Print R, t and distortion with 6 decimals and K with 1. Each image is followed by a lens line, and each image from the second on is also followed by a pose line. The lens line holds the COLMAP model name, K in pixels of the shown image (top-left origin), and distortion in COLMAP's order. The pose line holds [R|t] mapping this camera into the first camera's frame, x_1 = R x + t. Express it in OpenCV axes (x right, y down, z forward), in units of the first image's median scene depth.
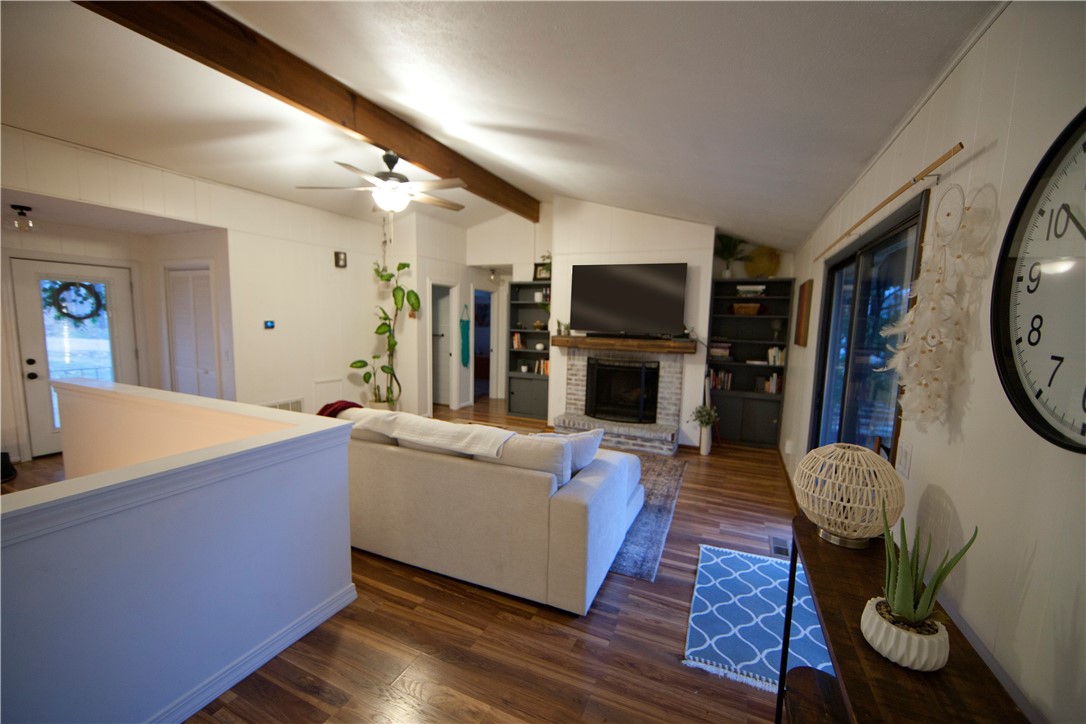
lens RADIAL K [[437.0, 0, 542.3], [0, 437.0, 365.4], [0, 0, 1]] dist [-0.000230, 0.000513]
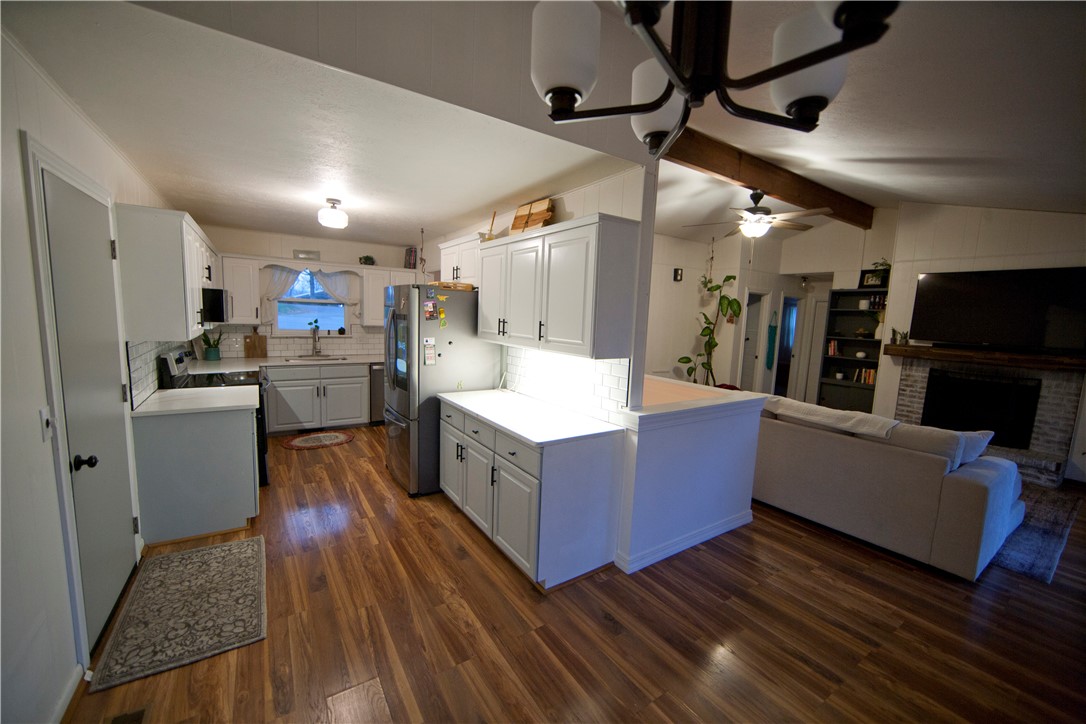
lens RADIAL K [[437.0, 0, 542.3], [0, 437.0, 365.4], [0, 0, 1]] dist [-0.000230, 0.000513]
pose [[0.856390, 0.072480, -0.511217, -0.134378], [-0.075511, 0.997034, 0.014864, 0.024061], [0.510778, 0.025873, 0.859323, -0.247789]]
